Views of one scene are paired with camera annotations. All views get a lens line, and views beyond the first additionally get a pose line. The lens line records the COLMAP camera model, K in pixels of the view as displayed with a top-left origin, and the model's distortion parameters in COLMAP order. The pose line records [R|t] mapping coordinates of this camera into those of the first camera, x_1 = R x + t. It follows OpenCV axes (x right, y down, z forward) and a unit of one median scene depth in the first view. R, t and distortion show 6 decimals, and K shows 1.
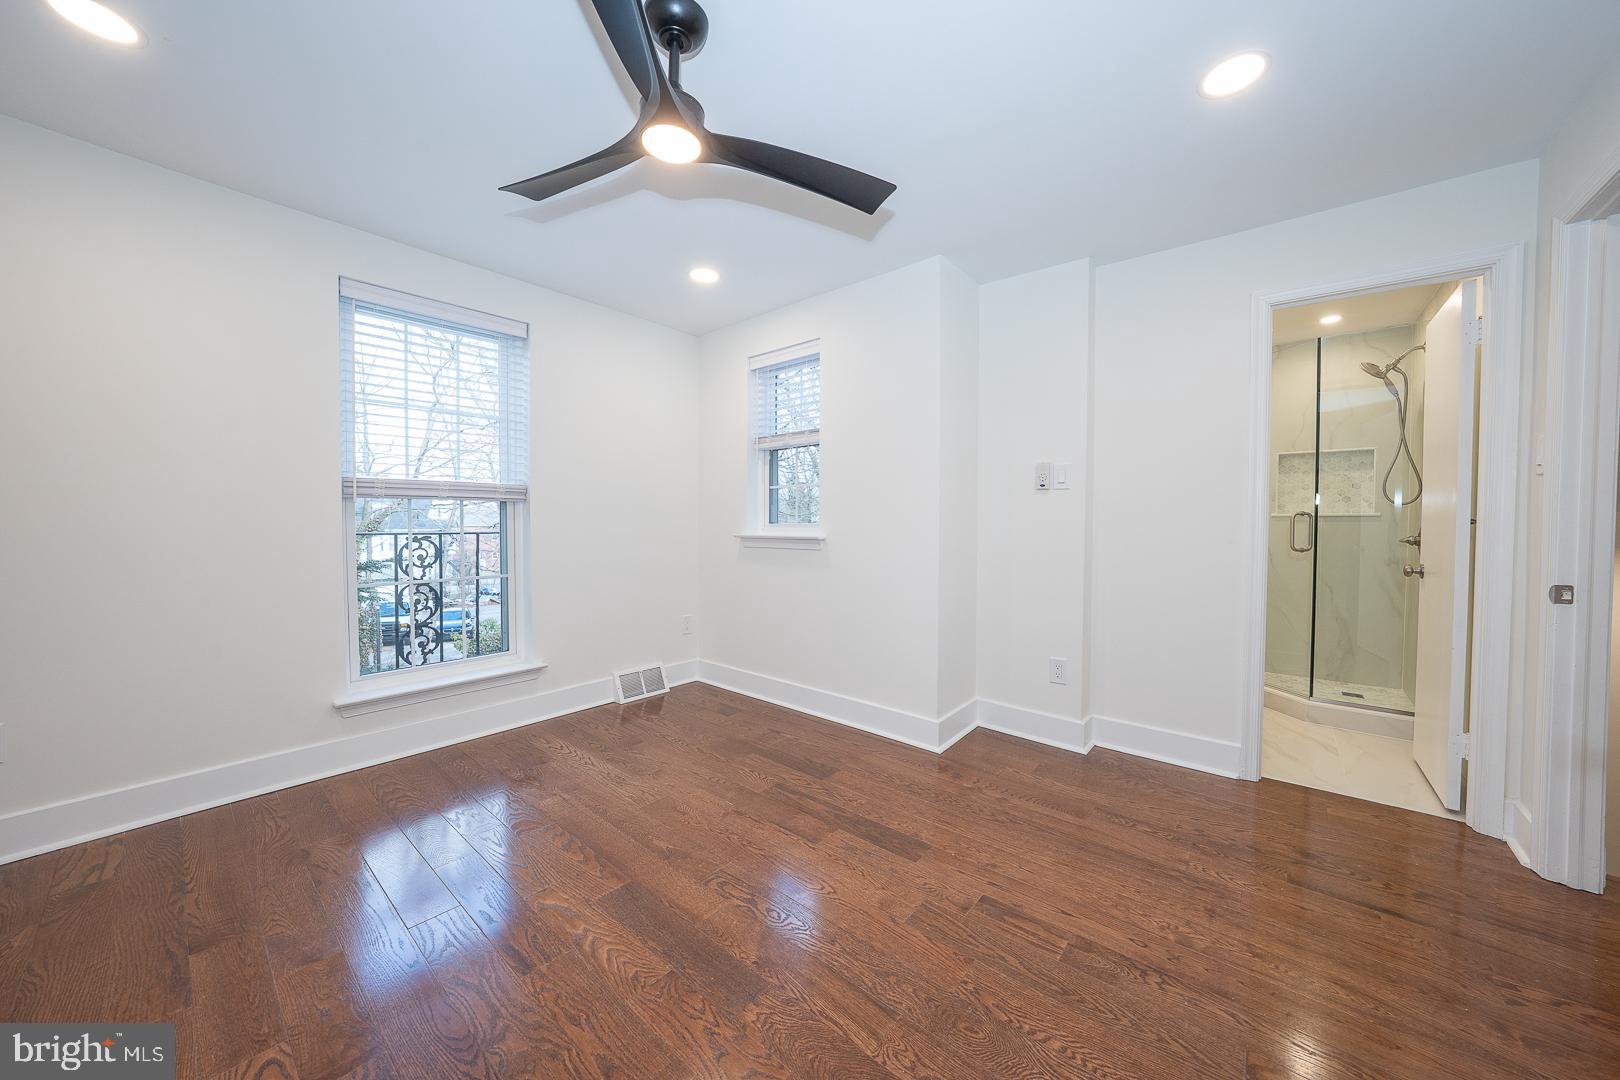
lens RADIAL K [[554.4, 0, 816.1], [0, 554.4, 536.0], [0, 0, 1]] dist [-0.023737, 0.003512]
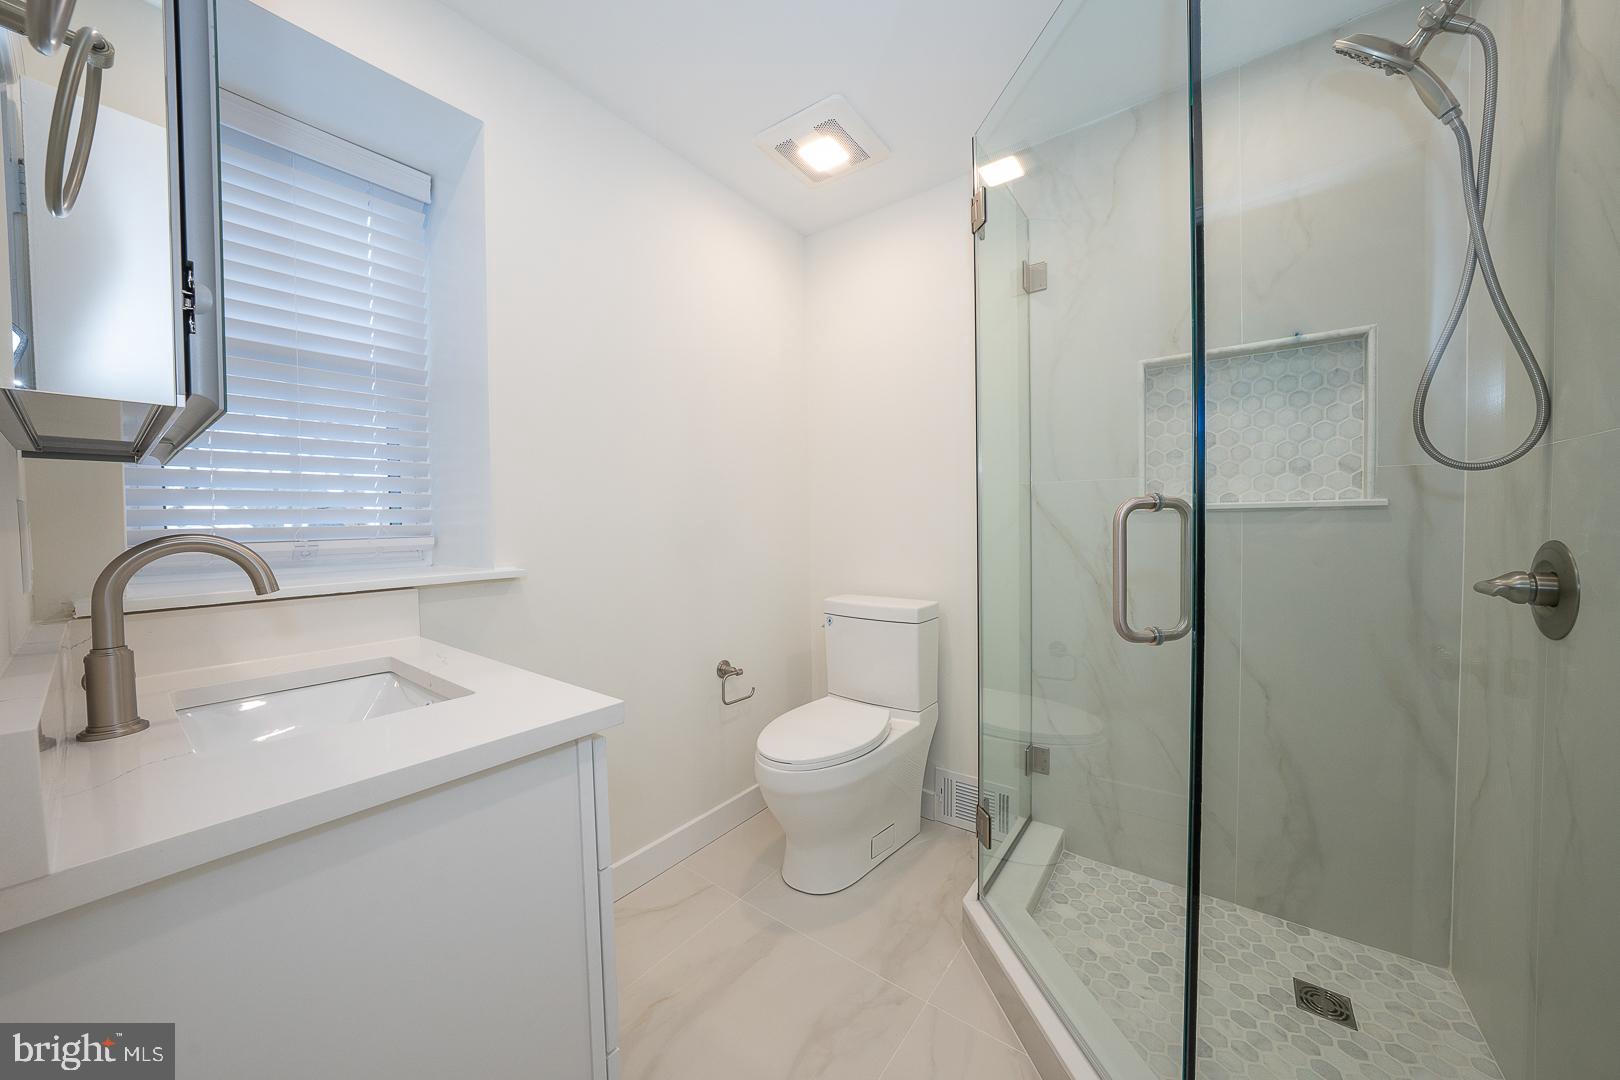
lens RADIAL K [[554.4, 0, 816.1], [0, 554.4, 536.0], [0, 0, 1]] dist [-0.023737, 0.003512]
pose [[0.998135, -0.018918, 0.058047, 0.690250], [0.018808, 0.999820, 0.002448, -0.027383], [-0.058082, -0.001352, 0.998311, 0.719371]]
